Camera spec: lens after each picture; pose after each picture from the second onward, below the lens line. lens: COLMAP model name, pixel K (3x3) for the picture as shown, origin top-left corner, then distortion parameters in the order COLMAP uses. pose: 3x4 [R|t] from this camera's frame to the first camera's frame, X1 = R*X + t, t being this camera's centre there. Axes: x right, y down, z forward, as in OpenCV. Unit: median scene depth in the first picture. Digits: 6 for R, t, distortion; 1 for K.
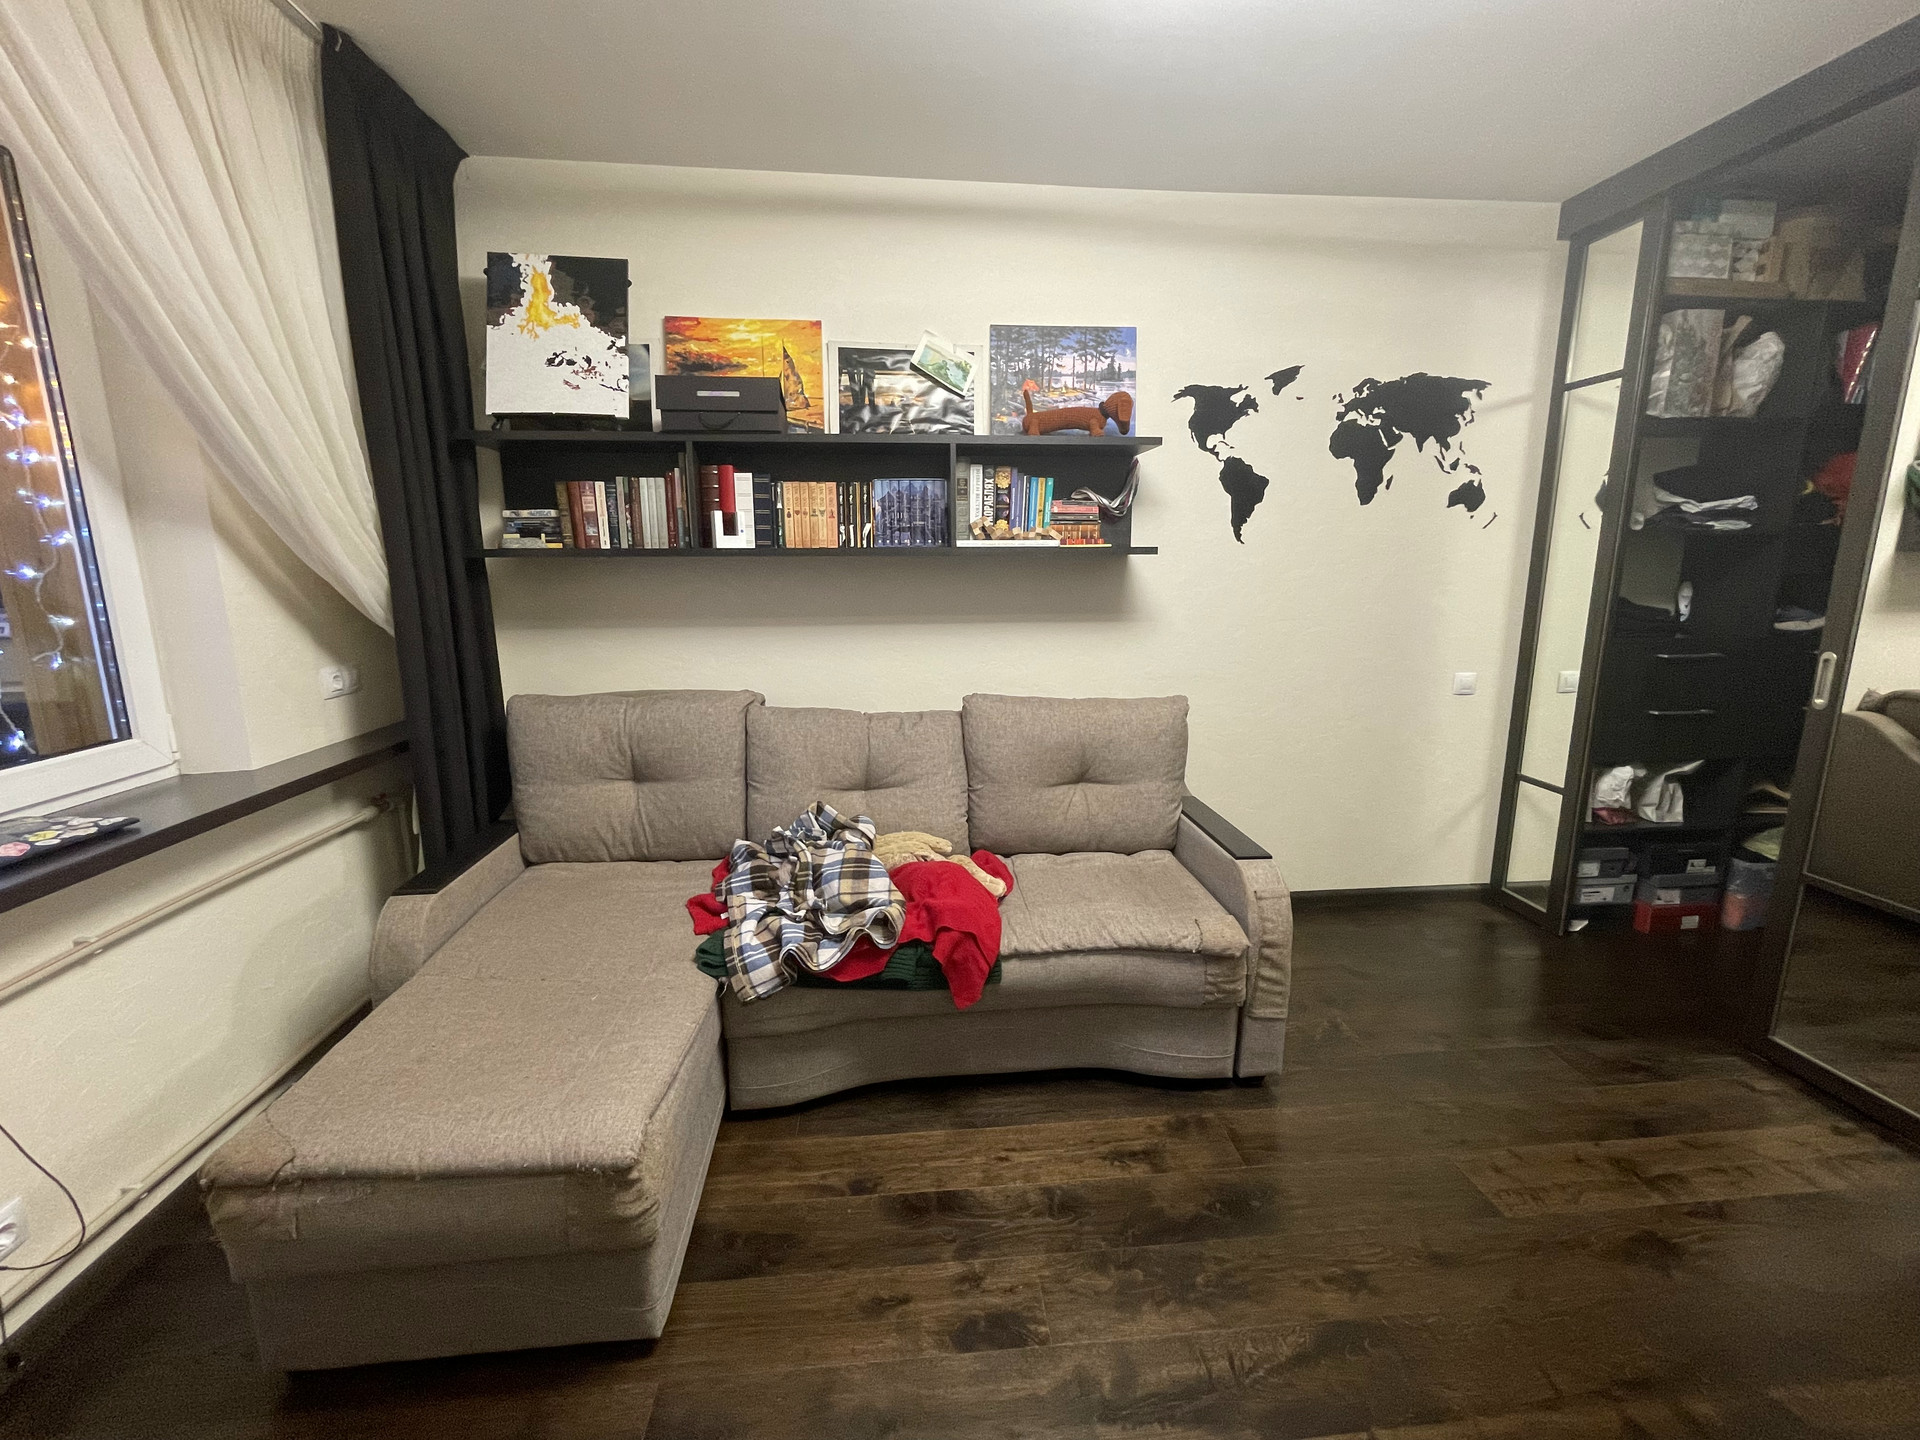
lens RADIAL K [[783.2, 0, 959.8], [0, 783.2, 733.9], [0, 0, 1]] dist [-0.003232, 0.000064]
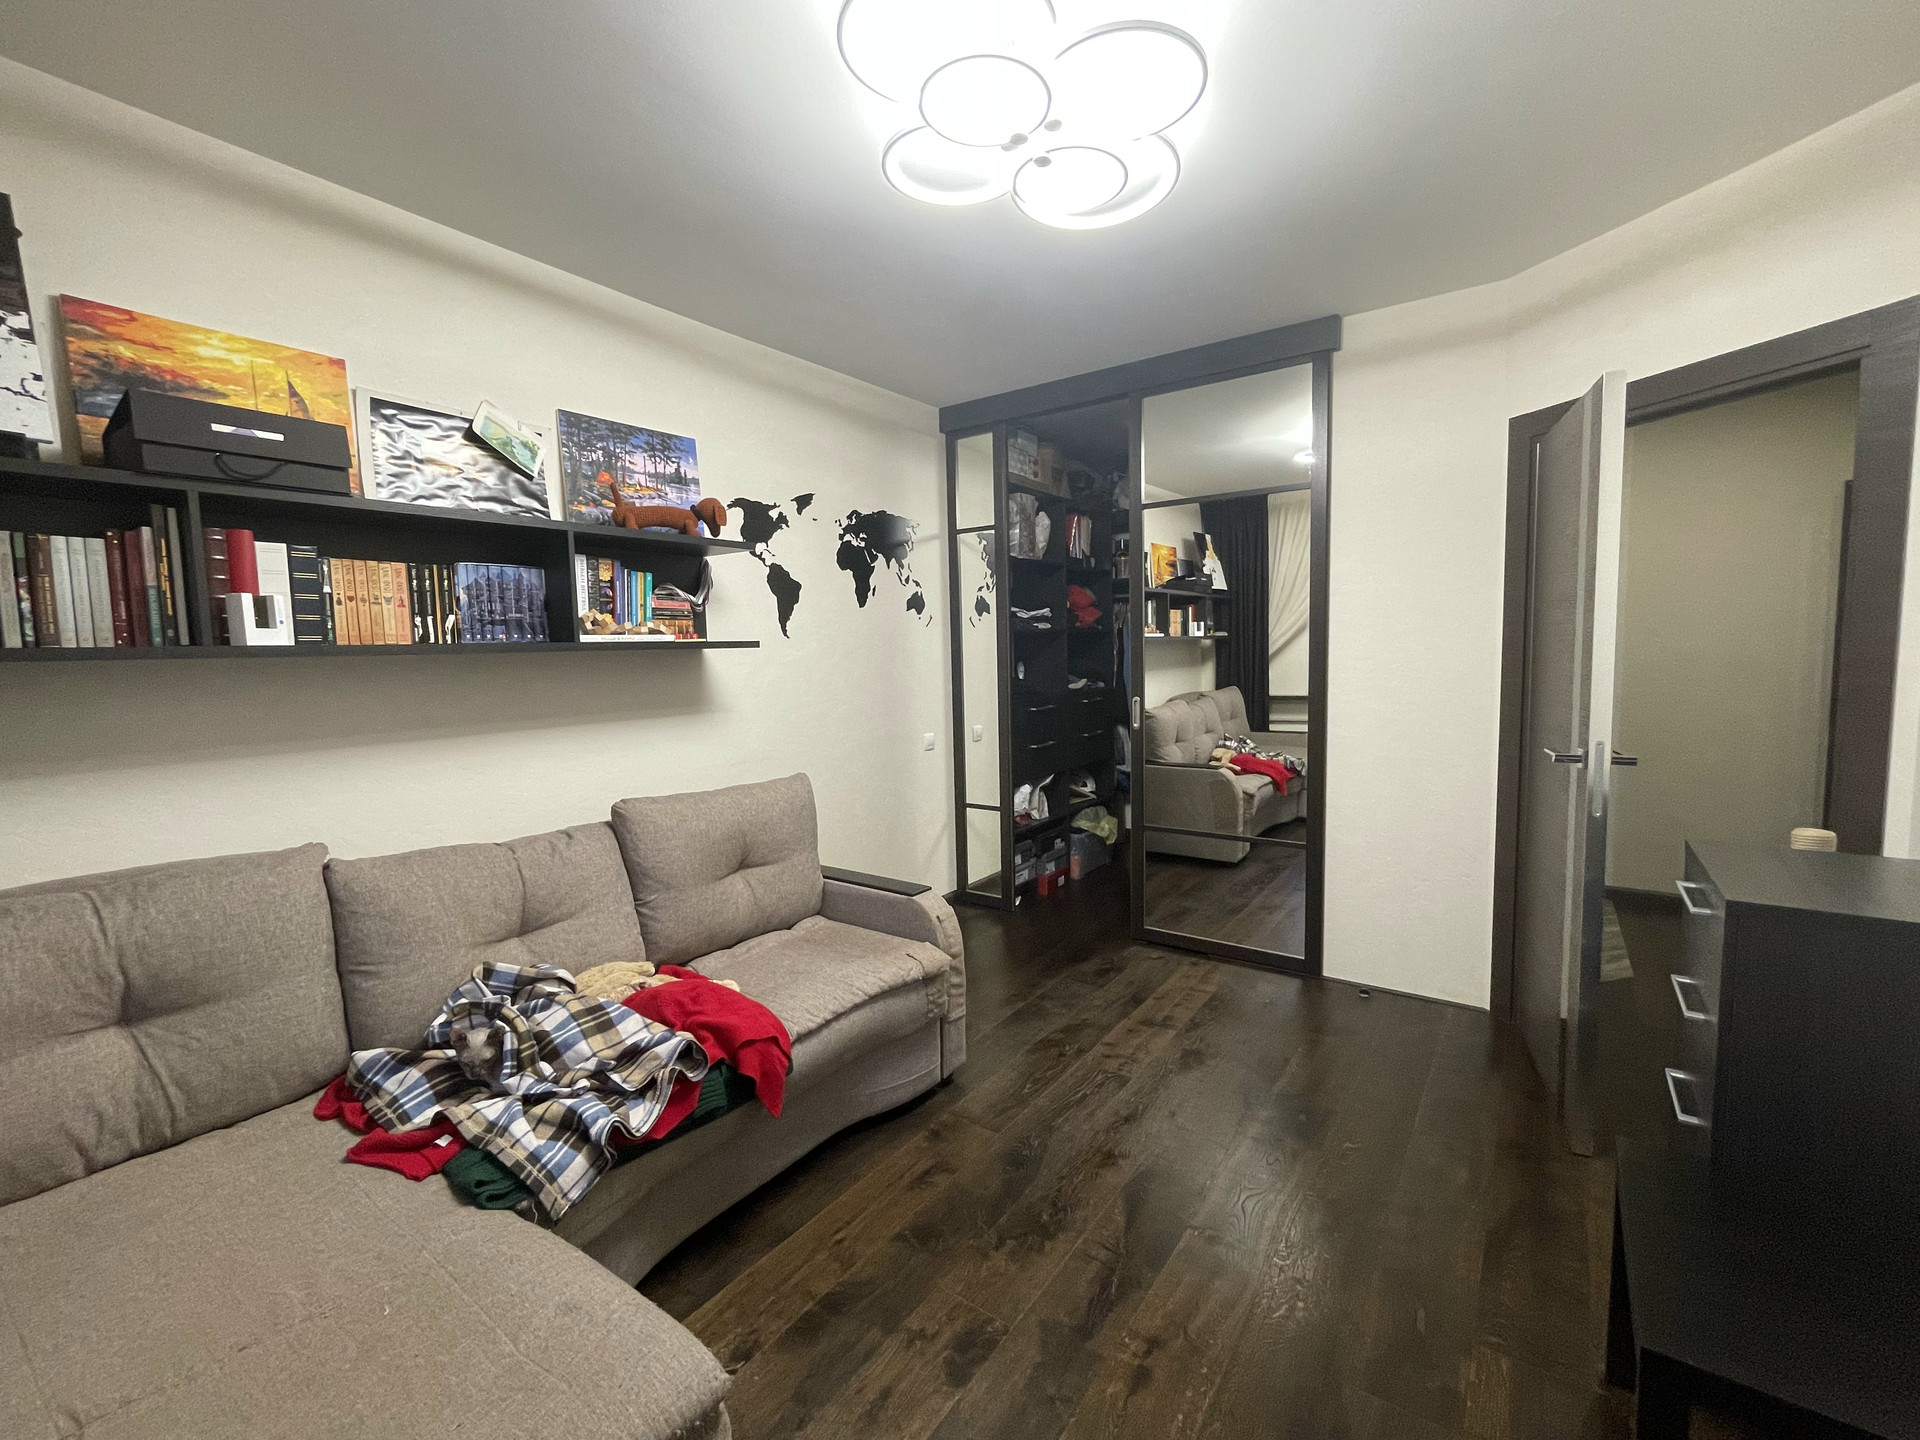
lens RADIAL K [[783.2, 0, 969.0], [0, 783.2, 738.7], [0, 0, 1]] dist [-0.003232, 0.000064]
pose [[0.666576, -0.096947, 0.739106, -0.381601], [0.179163, 0.983279, -0.032607, -0.019002], [-0.723586, 0.154155, 0.672799, 0.082796]]
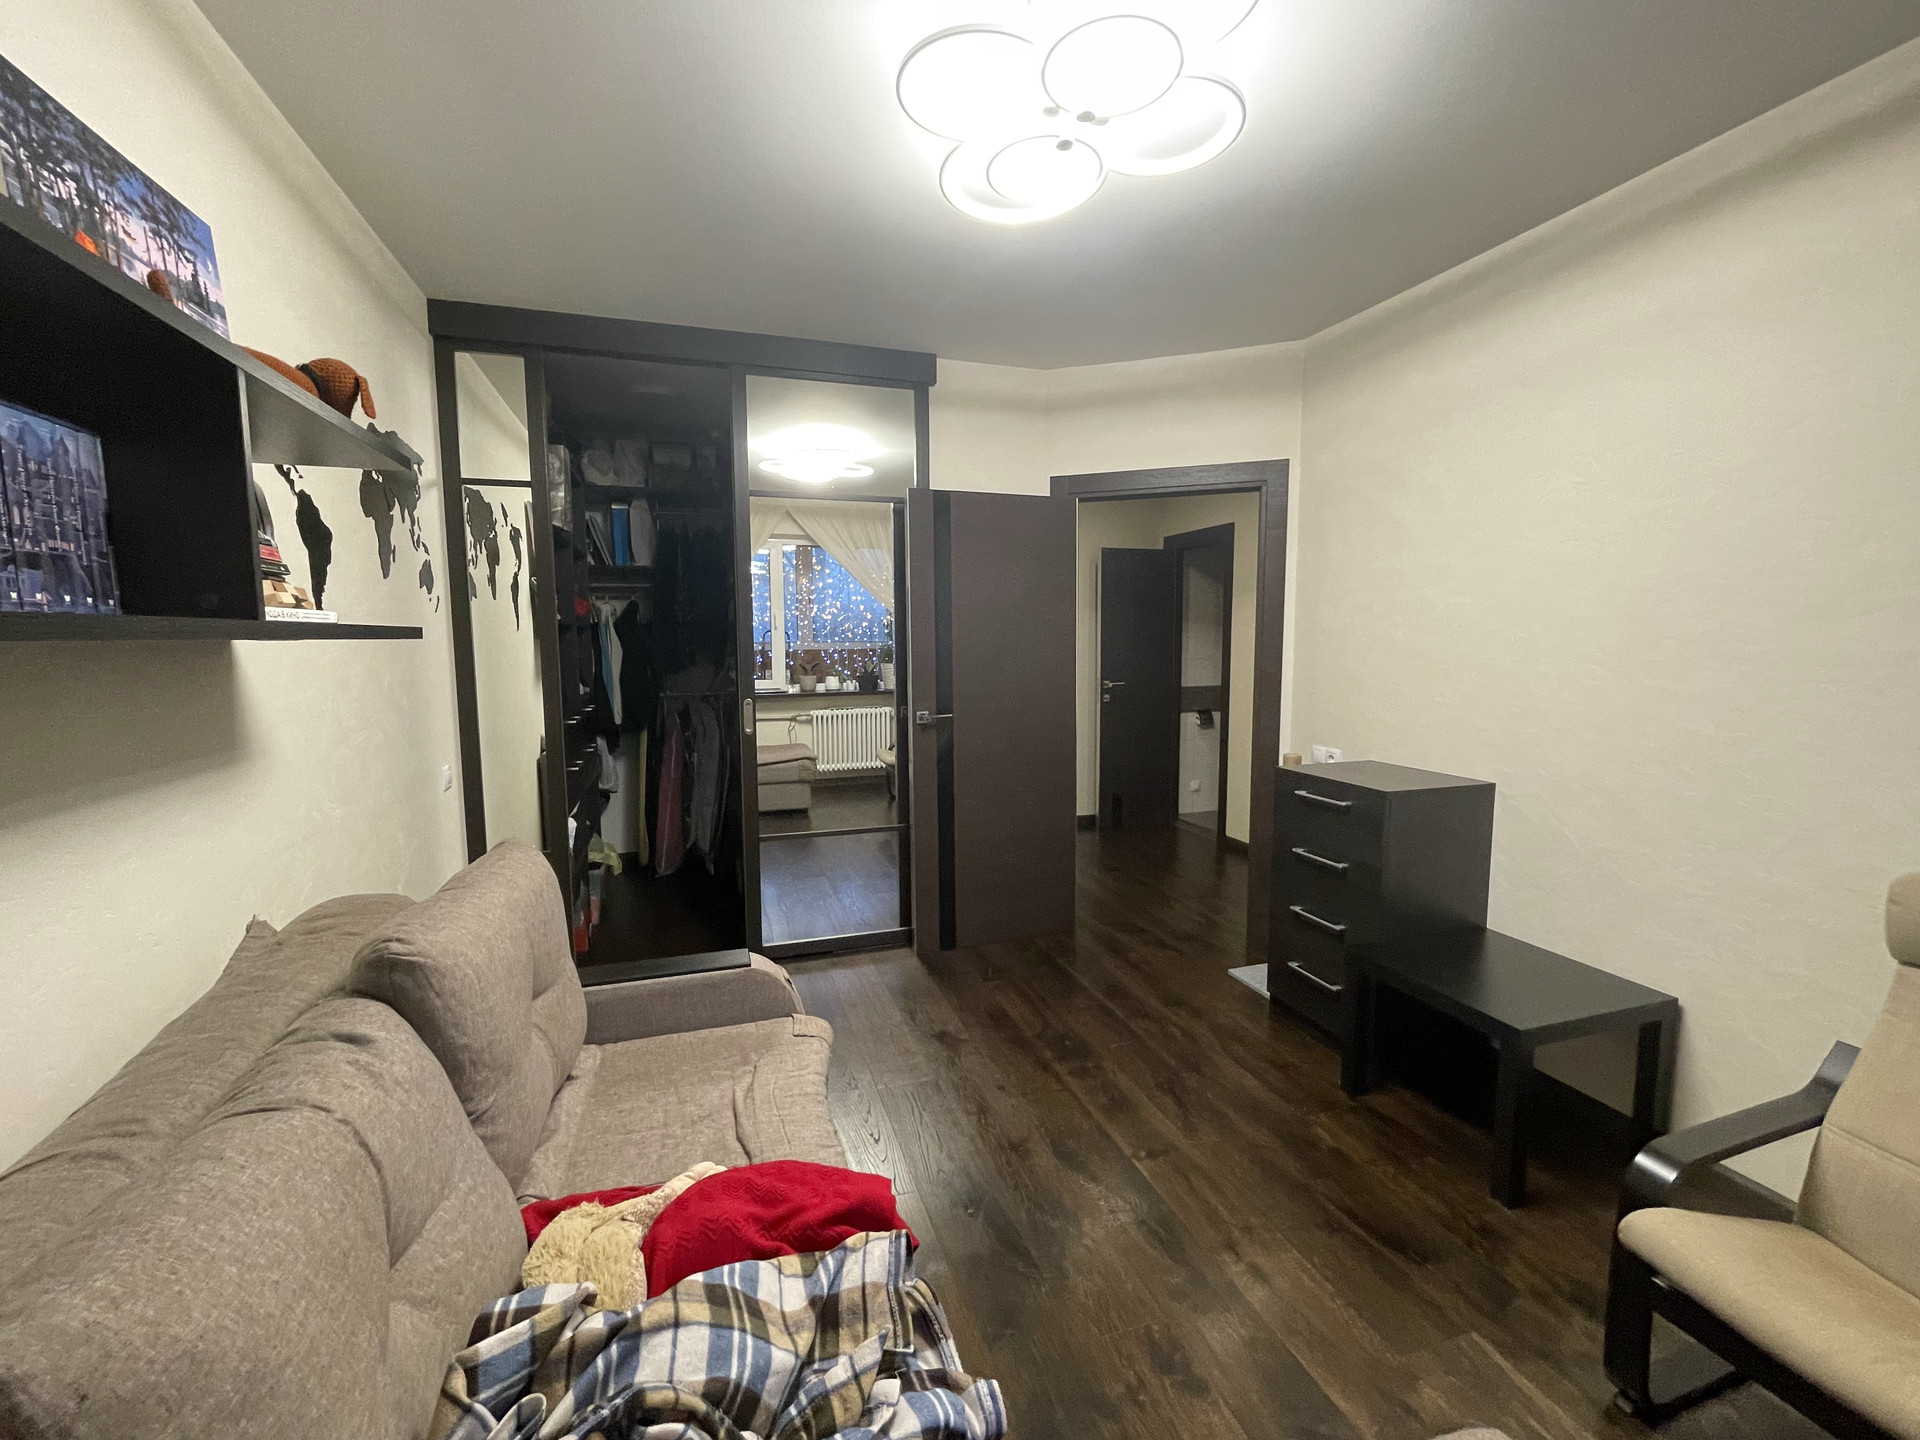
lens RADIAL K [[783.2, 0, 971.9], [0, 783.2, 733.8], [0, 0, 1]] dist [-0.003232, 0.000064]
pose [[-0.186584, -0.115249, 0.975656, -0.477180], [0.217284, 0.963661, 0.155385, -0.163198], [-0.958110, 0.240986, -0.154762, 0.717757]]
